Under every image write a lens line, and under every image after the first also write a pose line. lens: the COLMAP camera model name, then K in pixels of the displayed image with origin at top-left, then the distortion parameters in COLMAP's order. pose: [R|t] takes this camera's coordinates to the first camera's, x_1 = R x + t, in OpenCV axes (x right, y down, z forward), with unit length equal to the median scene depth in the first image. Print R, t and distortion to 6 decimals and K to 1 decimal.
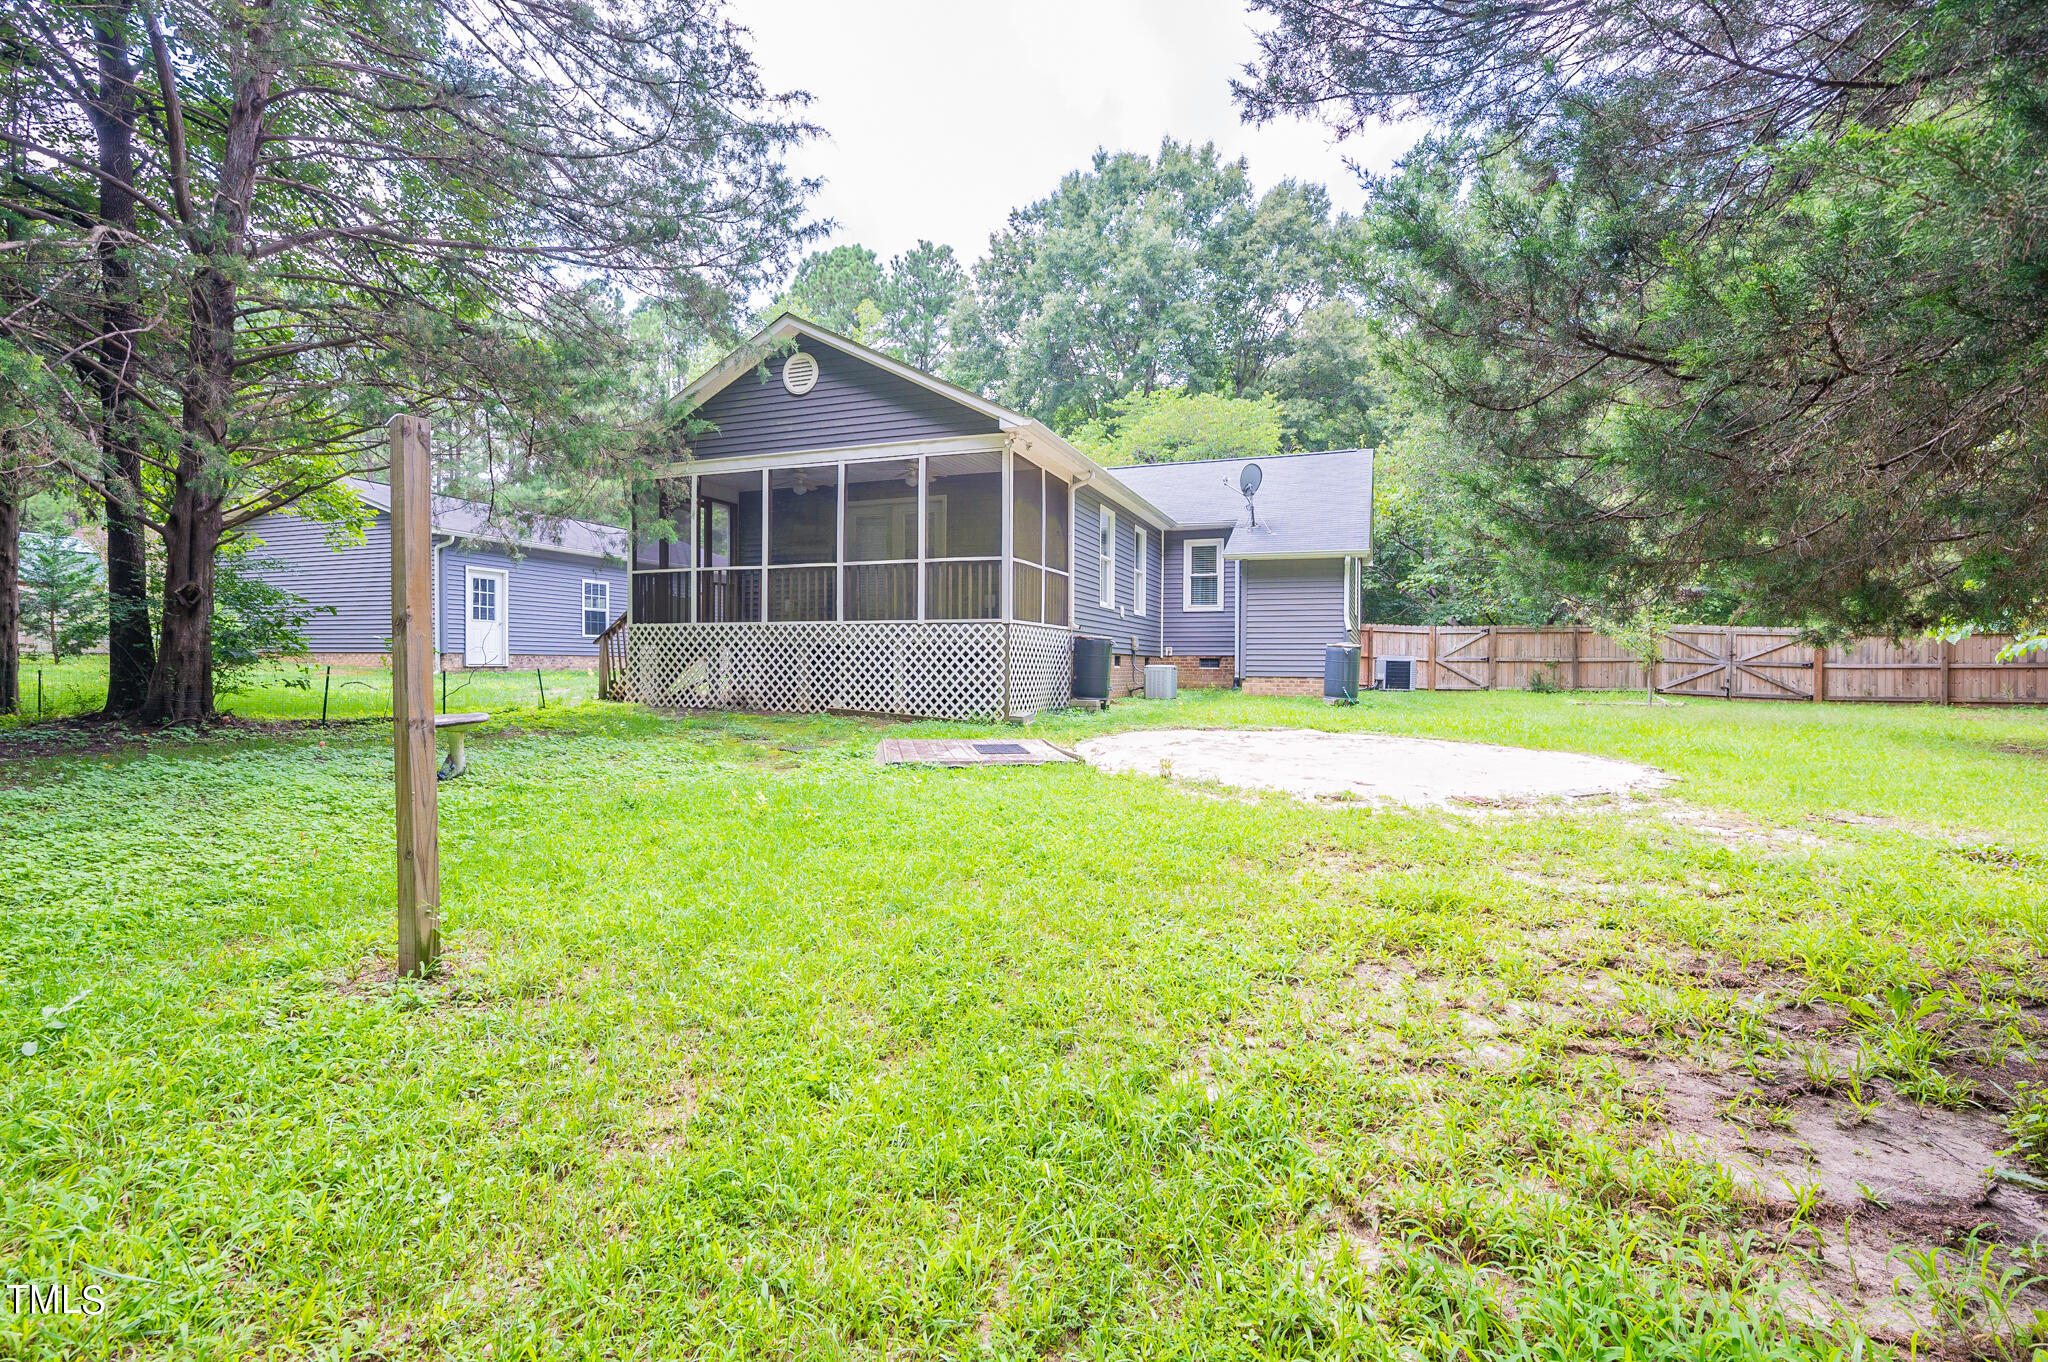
lens RADIAL K [[914.6, 0, 1024.1], [0, 914.6, 676.5], [0, 0, 1]] dist [-0.001852, -0.000018]
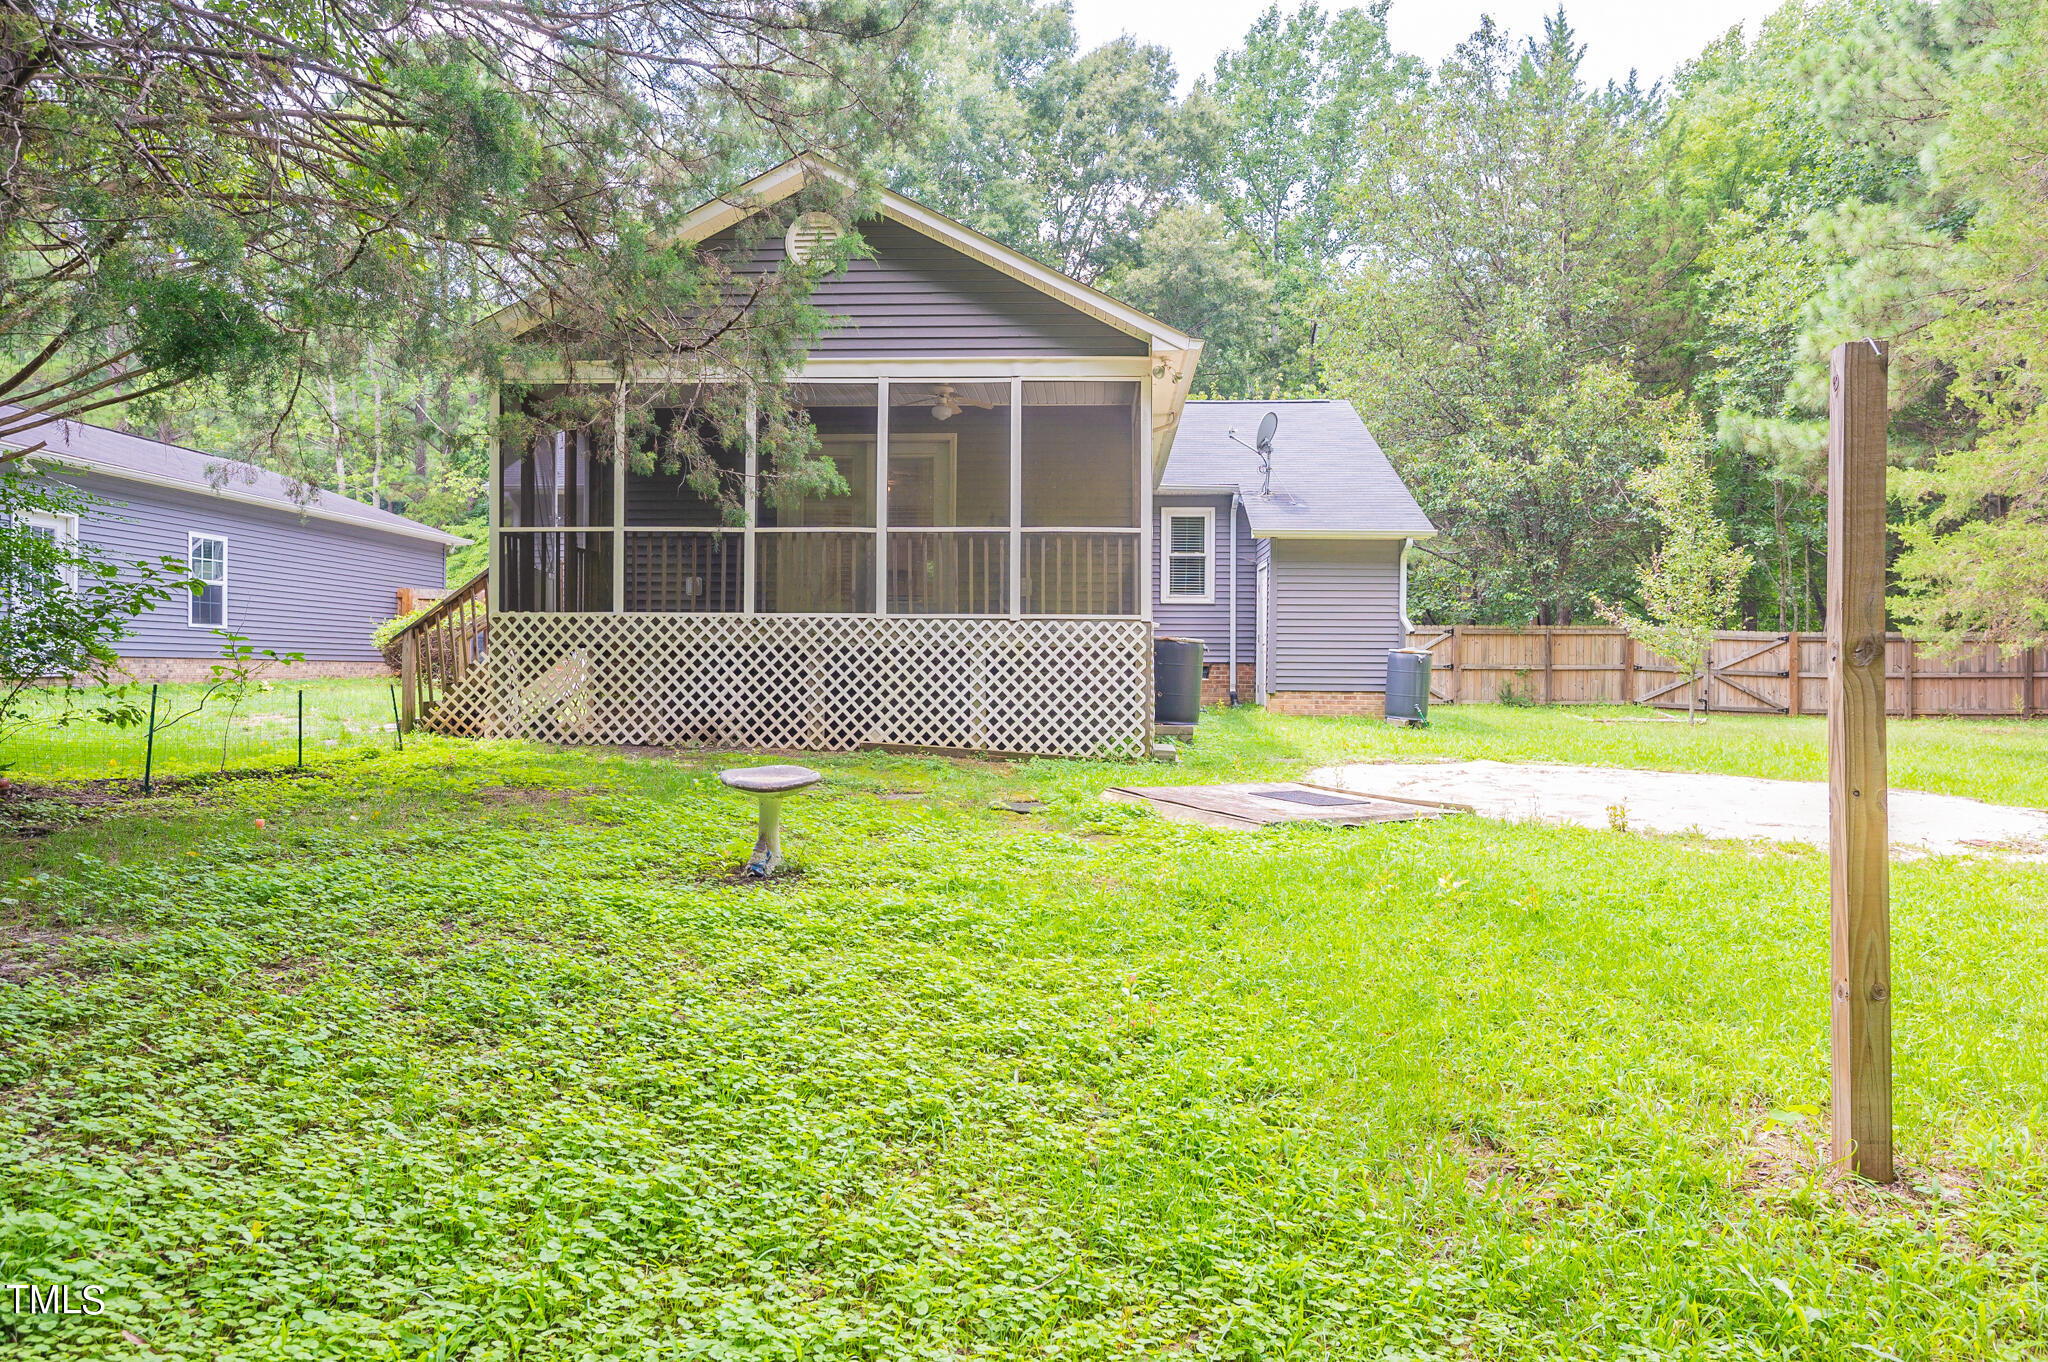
lens RADIAL K [[1279.1, 0, 1025.4], [0, 1279.1, 673.7], [0, 0, 1]] dist [-0.024376, -0.000535]
pose [[0.952020, -0.000188, 0.306034, -0.387186], [0.003029, 0.999957, -0.008808, -0.007559], [-0.306019, 0.009312, 0.951980, 0.067445]]
